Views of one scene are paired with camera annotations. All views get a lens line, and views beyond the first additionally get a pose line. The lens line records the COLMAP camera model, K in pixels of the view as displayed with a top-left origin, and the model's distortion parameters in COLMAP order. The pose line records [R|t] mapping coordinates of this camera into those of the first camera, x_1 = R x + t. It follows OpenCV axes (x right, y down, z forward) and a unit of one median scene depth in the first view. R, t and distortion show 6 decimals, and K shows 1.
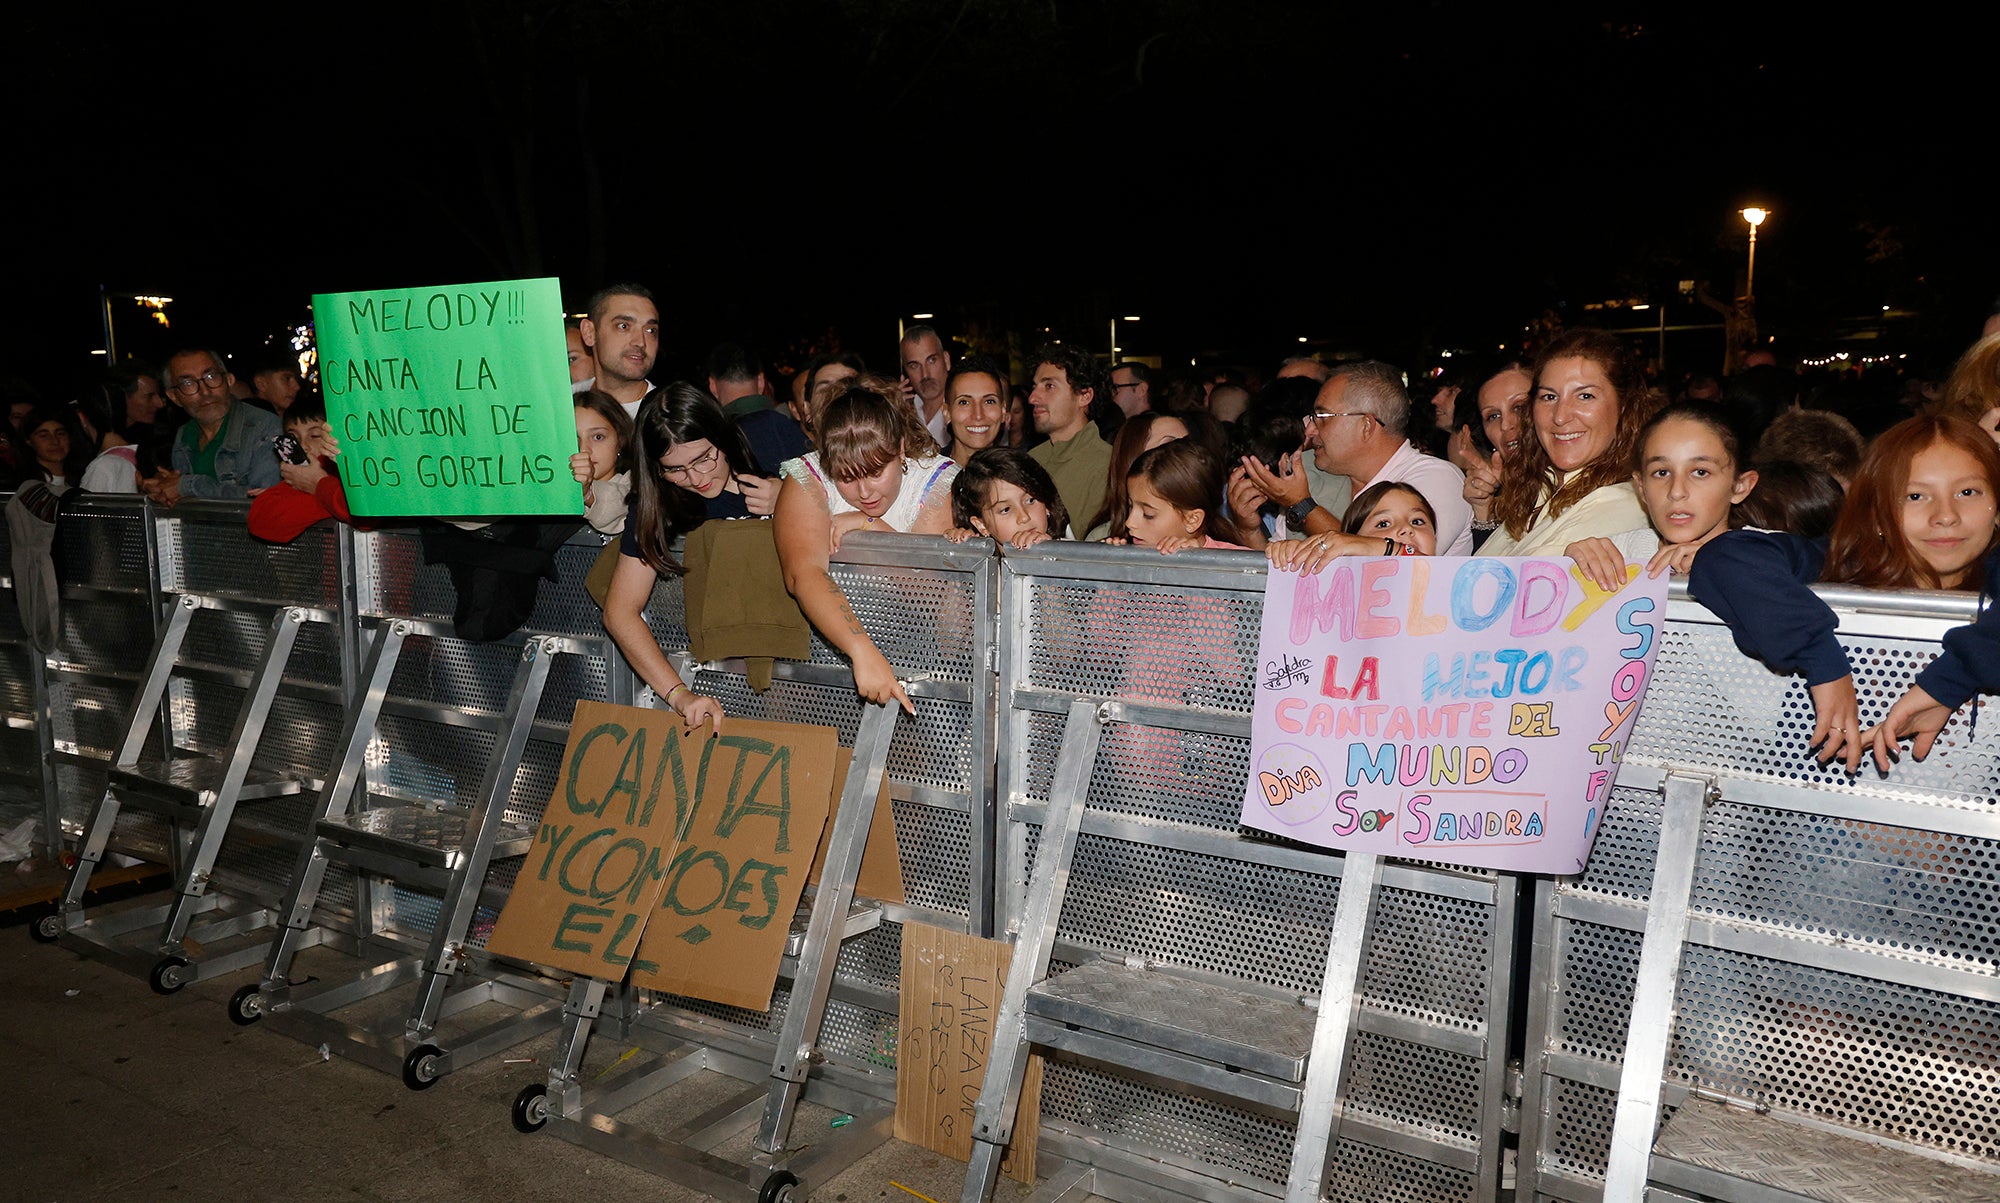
lens RADIAL K [[1414.8, 0, 1000.0], [0, 1414.8, 601.5], [0, 0, 1]] dist [0.006980, 0.002396]
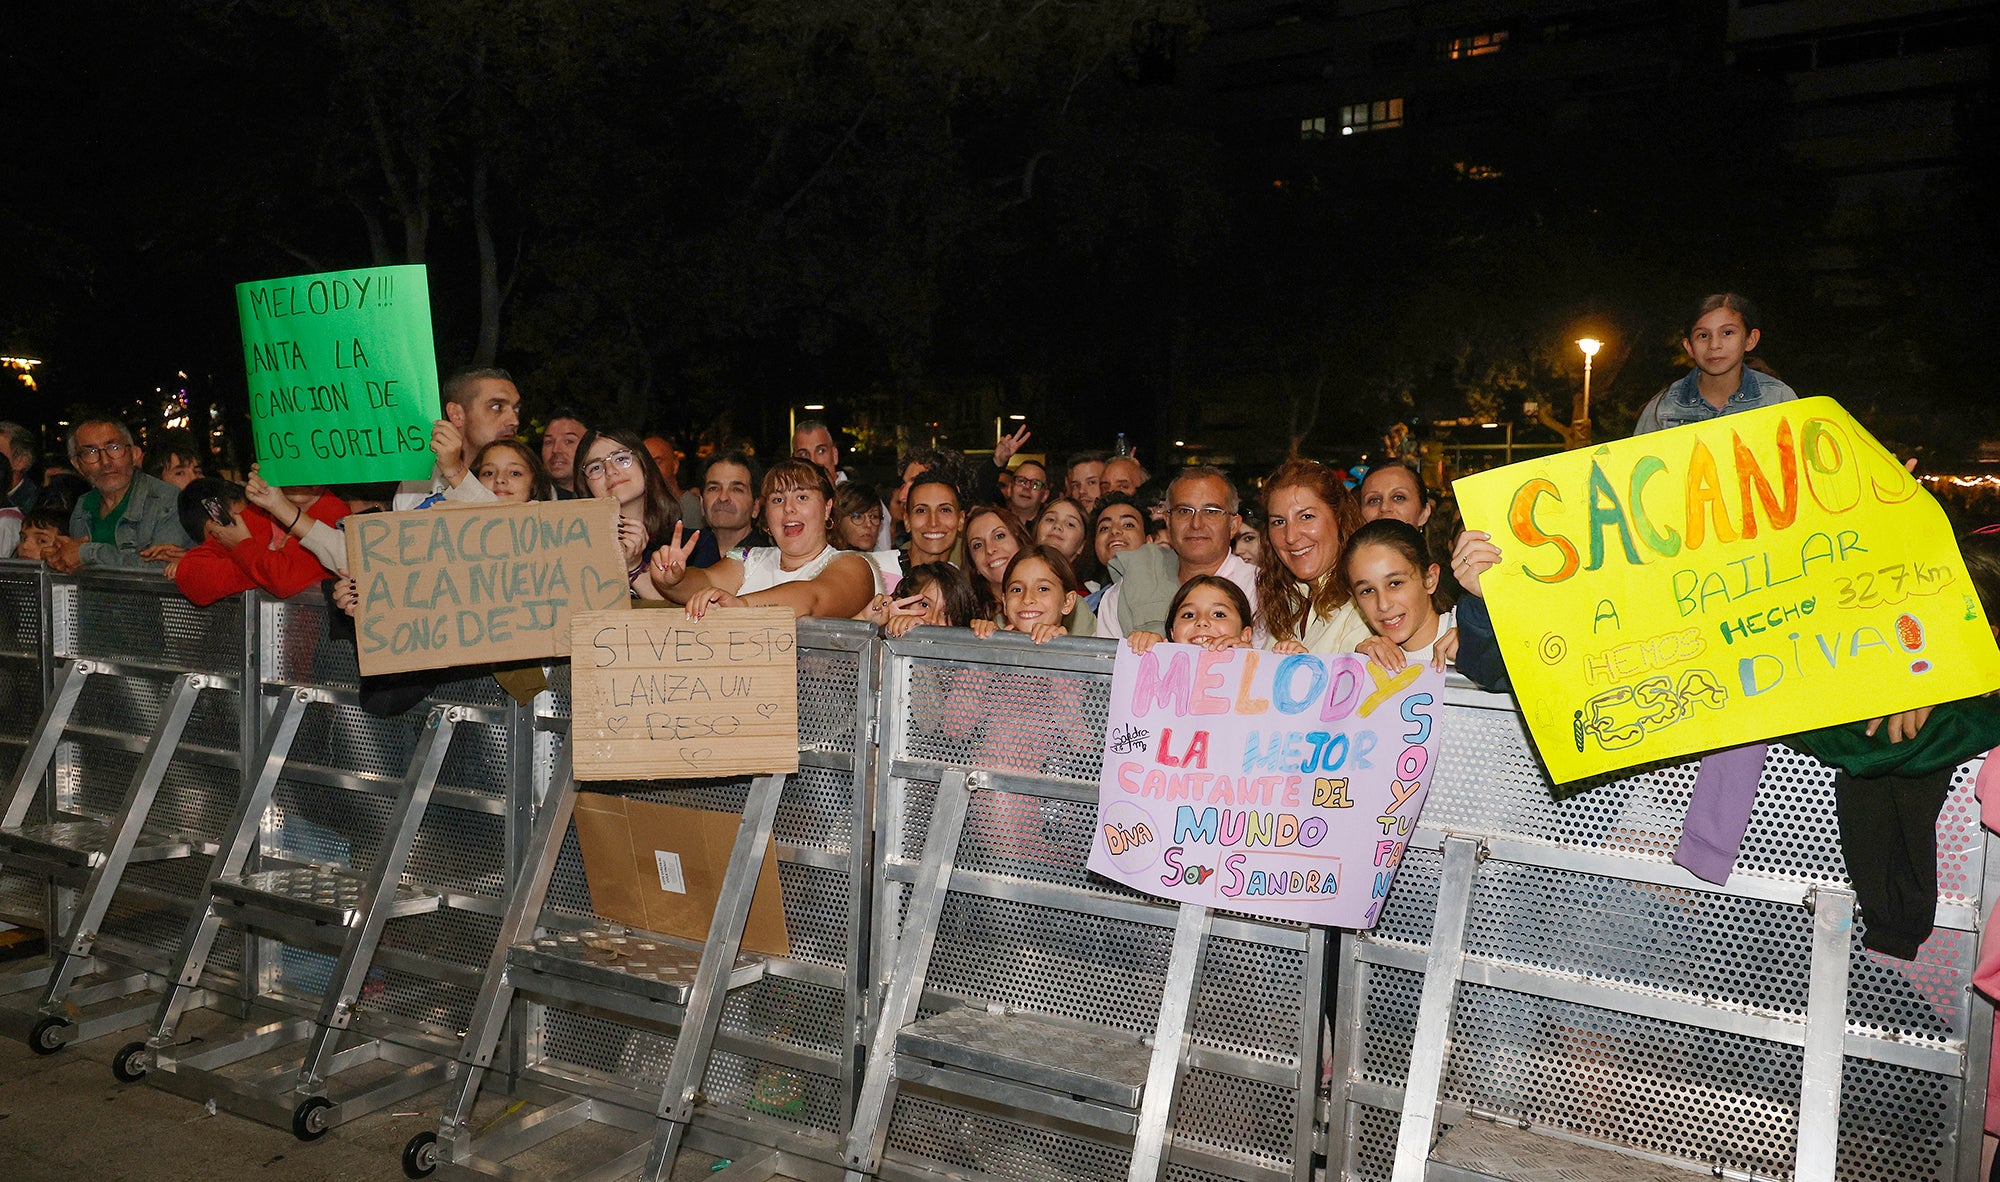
lens RADIAL K [[1433.4, 0, 1000.0], [0, 1433.4, 639.3], [0, 0, 1]] dist [-0.003963, -0.003042]
pose [[0.996484, 0.024388, 0.080154, 0.001860], [-0.021327, 0.999018, -0.038833, 0.010211], [-0.081023, 0.036987, 0.996026, -0.123835]]
